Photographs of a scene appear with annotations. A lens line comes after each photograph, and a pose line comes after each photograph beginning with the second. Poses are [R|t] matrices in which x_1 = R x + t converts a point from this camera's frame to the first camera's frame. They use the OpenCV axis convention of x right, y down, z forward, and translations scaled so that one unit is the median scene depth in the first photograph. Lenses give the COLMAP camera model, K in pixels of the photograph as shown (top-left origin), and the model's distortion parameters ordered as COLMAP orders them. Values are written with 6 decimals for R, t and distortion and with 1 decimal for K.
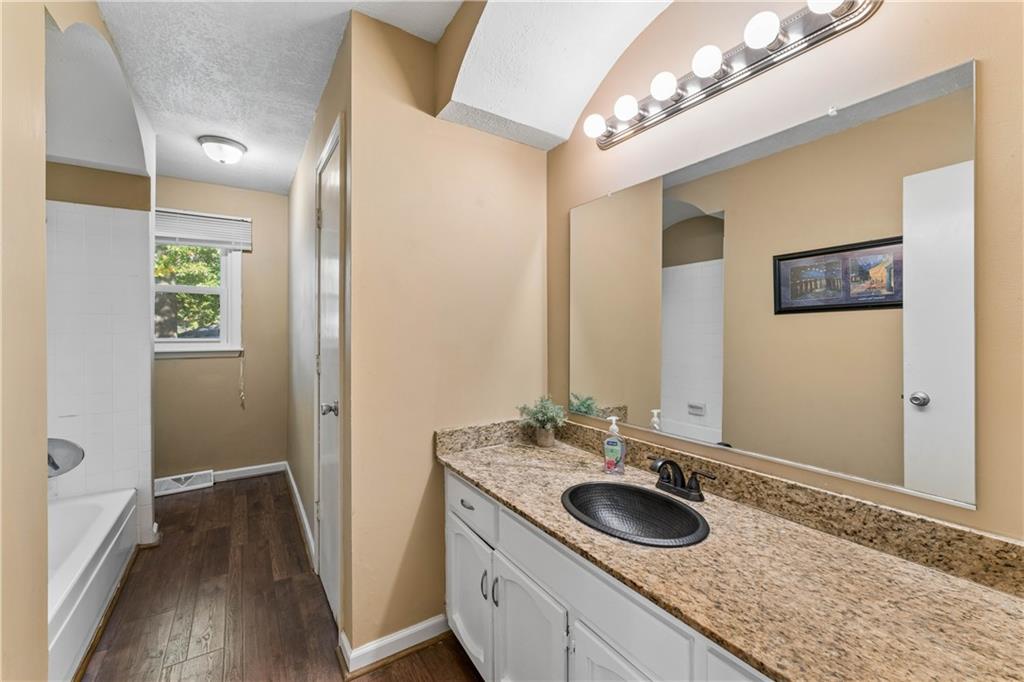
lens RADIAL K [[411.8, 0, 511.4], [0, 411.8, 332.9], [0, 0, 1]] dist [-0.001200, -0.000498]
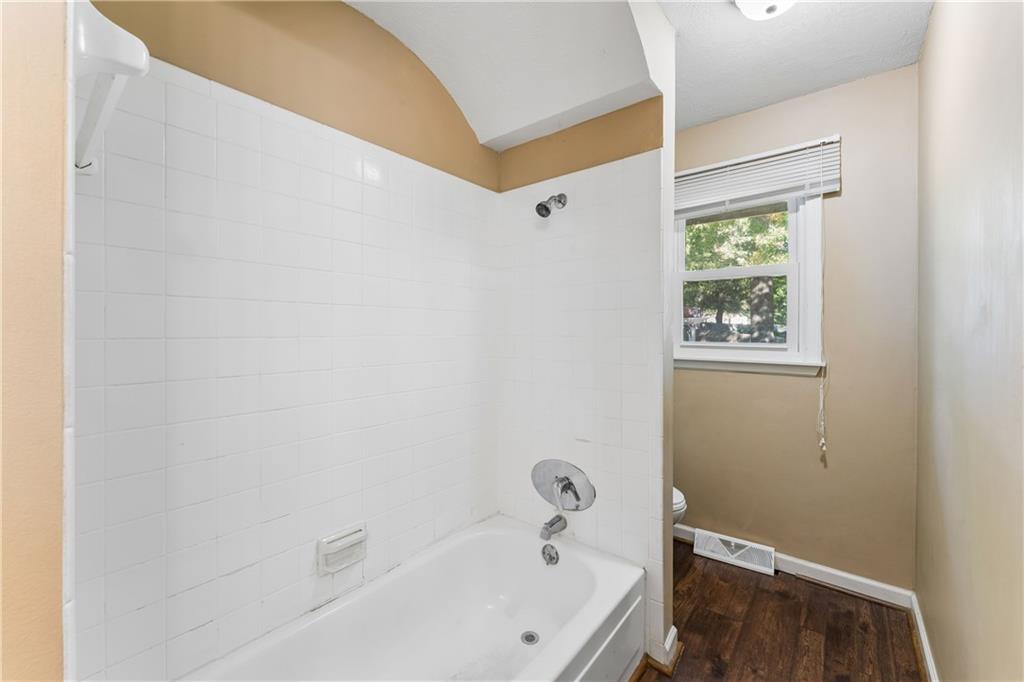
lens RADIAL K [[411.8, 0, 514.3], [0, 411.8, 332.2], [0, 0, 1]] dist [-0.001200, -0.000498]
pose [[0.306555, 0.002703, -0.951849, -0.234934], [-0.001713, 0.999996, 0.002288, -0.006708], [0.951851, 0.000929, 0.306558, 0.408251]]
